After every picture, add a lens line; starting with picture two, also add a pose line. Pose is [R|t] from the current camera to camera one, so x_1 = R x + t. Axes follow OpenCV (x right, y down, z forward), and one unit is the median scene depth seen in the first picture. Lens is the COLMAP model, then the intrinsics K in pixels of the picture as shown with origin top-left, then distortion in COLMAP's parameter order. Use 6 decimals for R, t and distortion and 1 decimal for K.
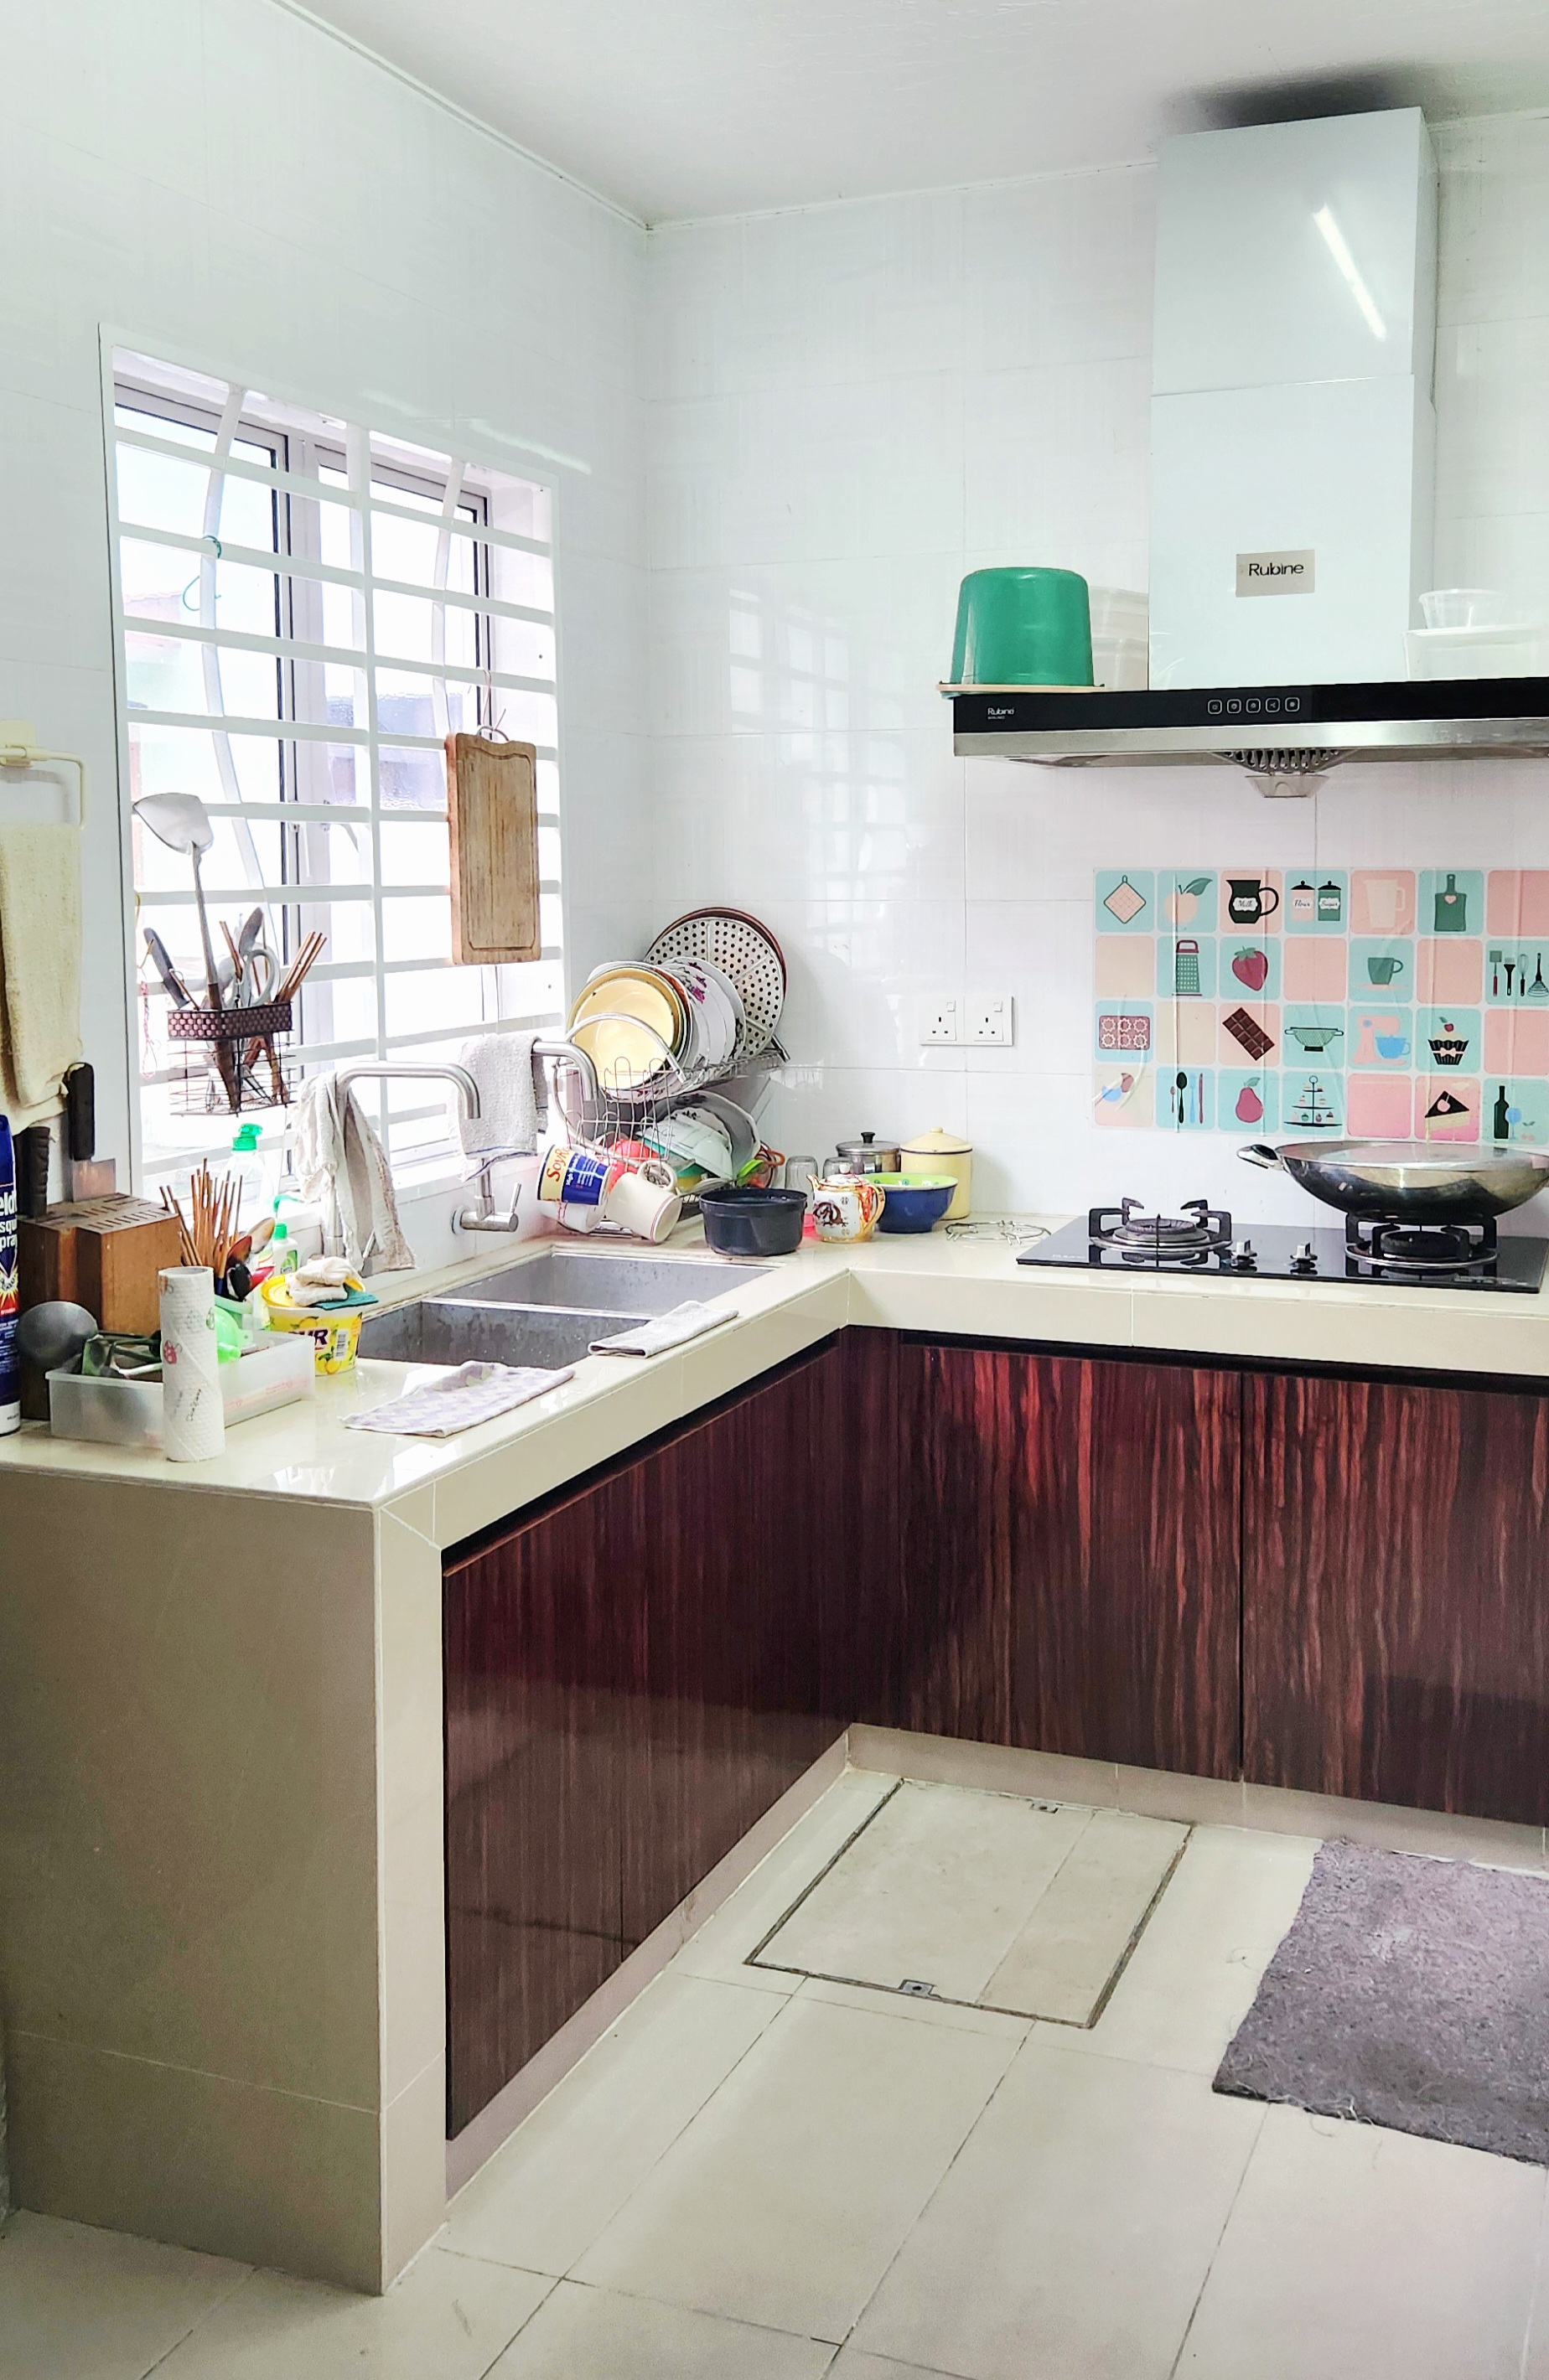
lens RADIAL K [[2296.9, 0, 776.7], [0, 2296.9, 1000.7], [0, 0, 1]] dist [0.188138, -0.193208]
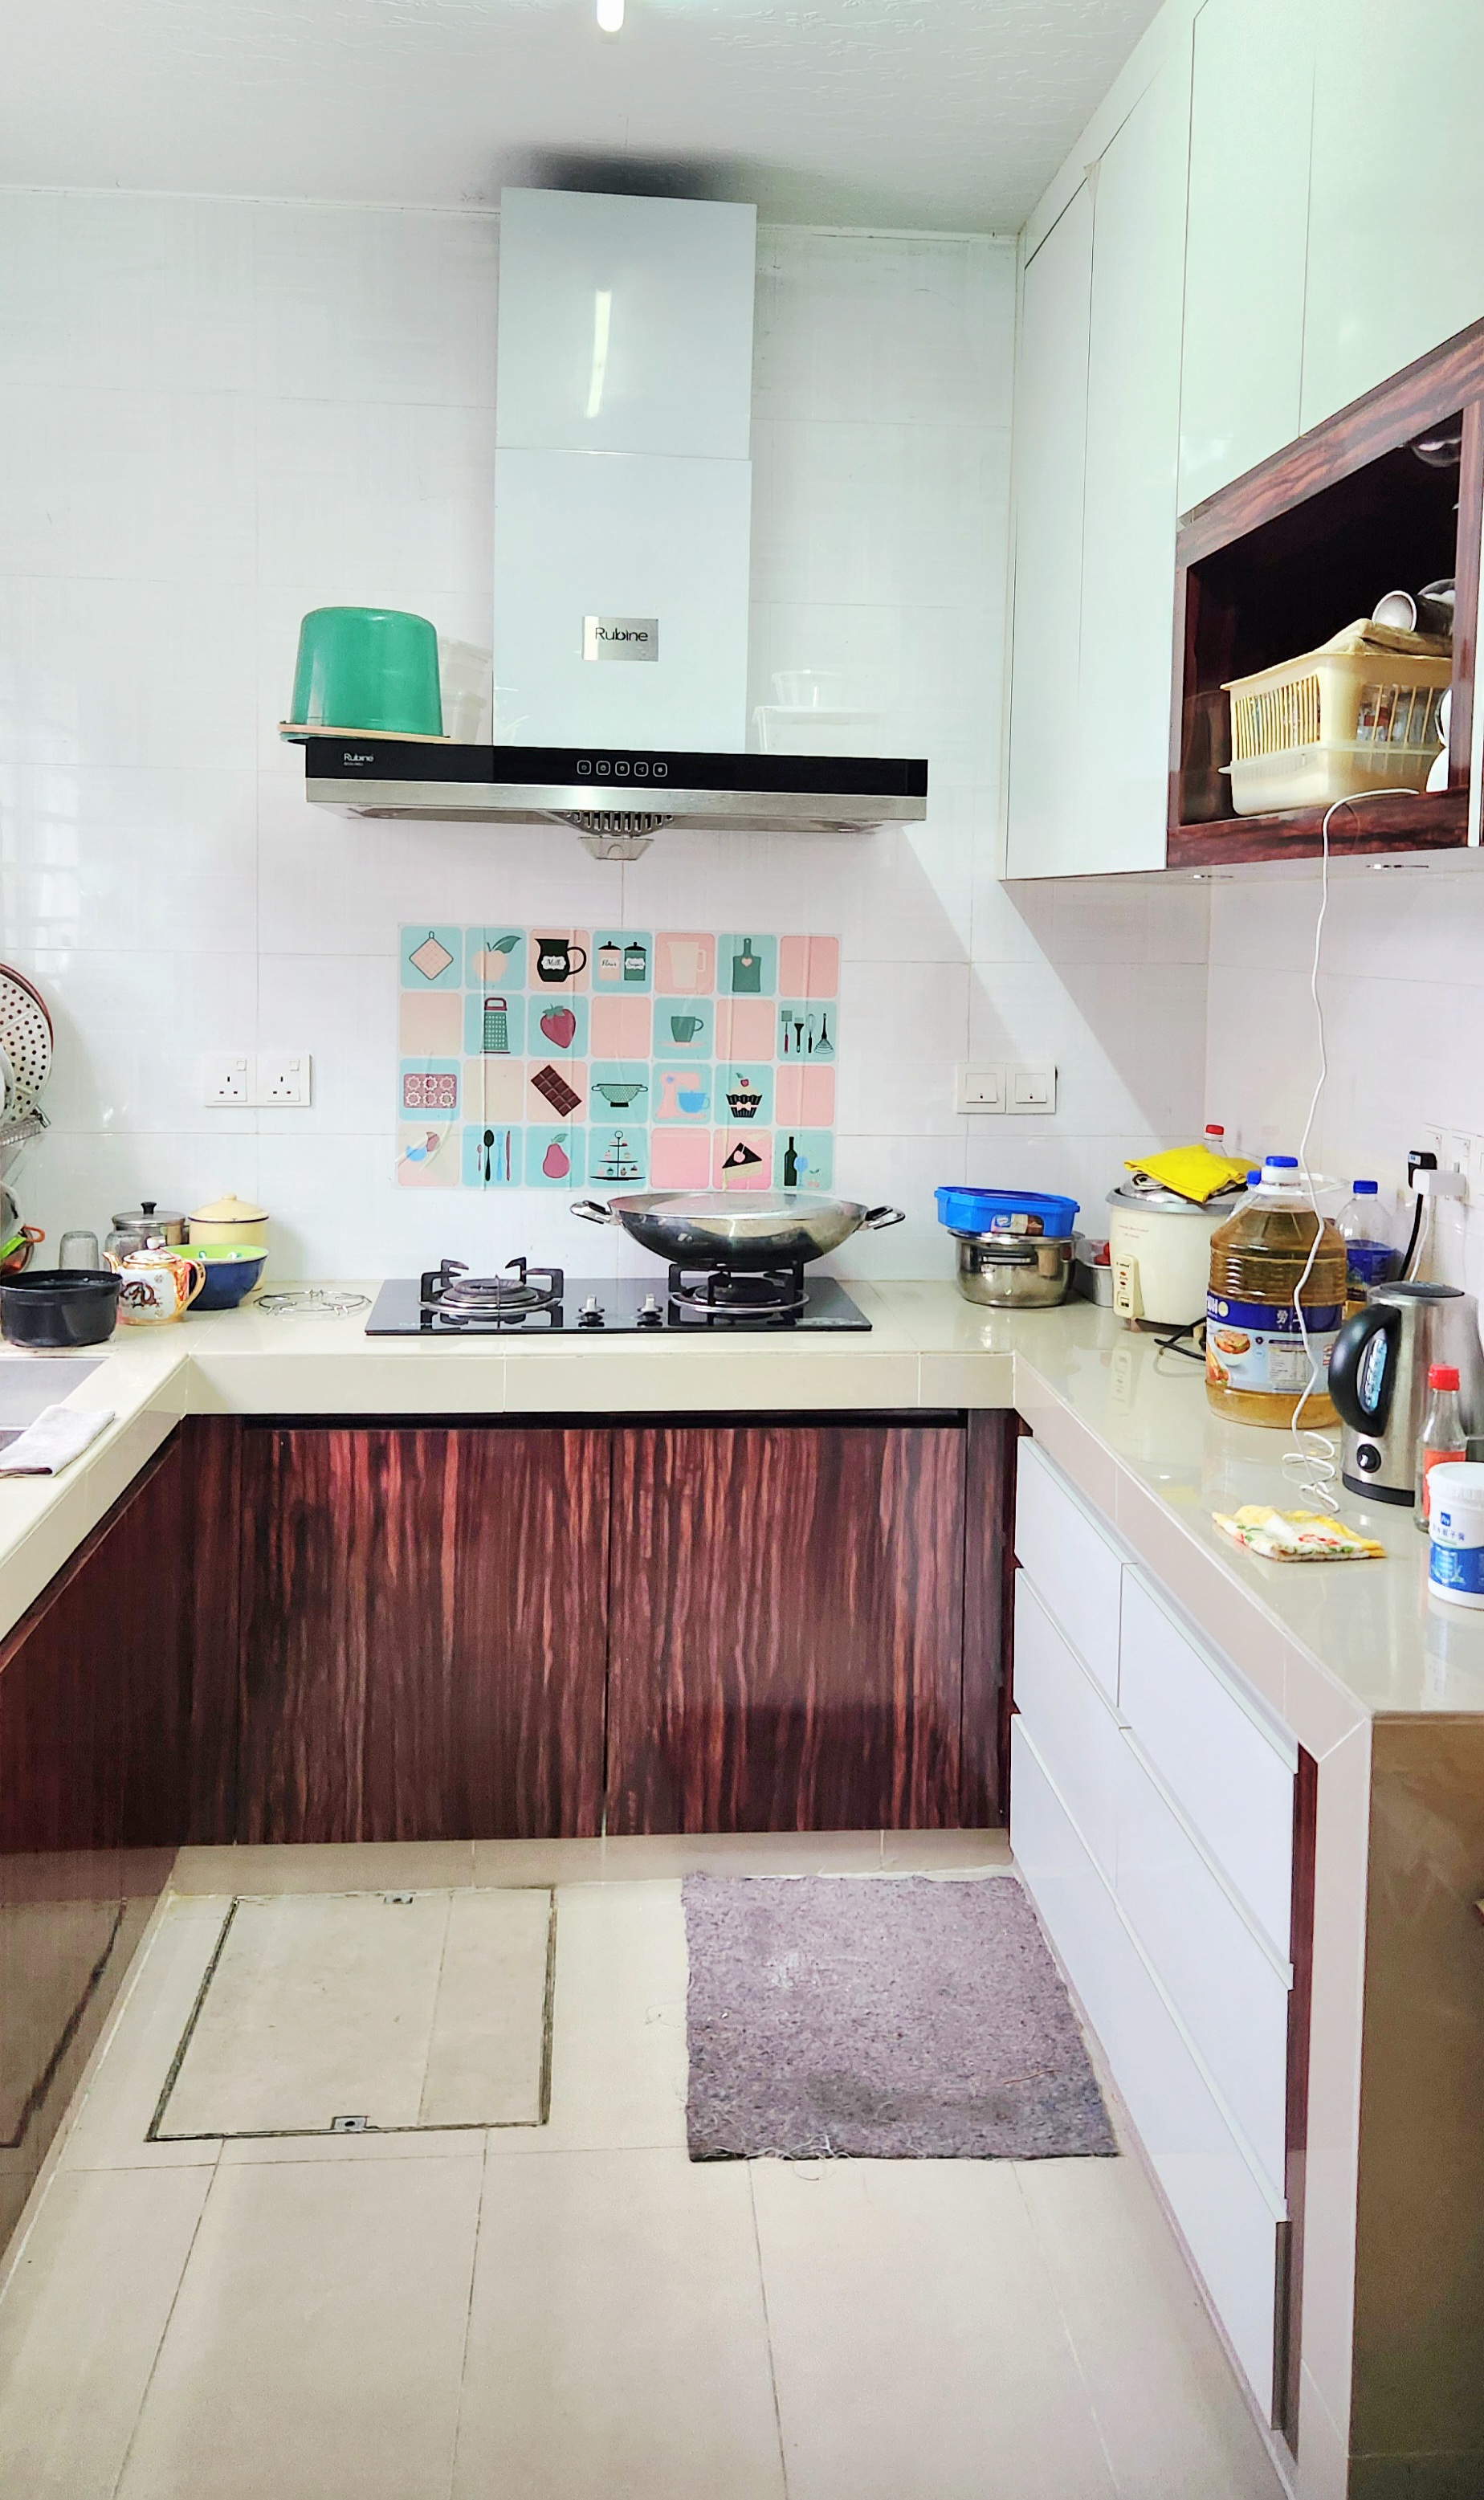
lens RADIAL K [[2216.5, 0, 746.5], [0, 2216.5, 1046.0], [0, 0, 1]] dist [0.169041, -0.174028]
pose [[0.898685, -0.002899, 0.438584, -0.161346], [0.002983, 0.999995, 0.000496, -0.006057], [-0.438584, 0.000863, 0.898690, 0.098832]]
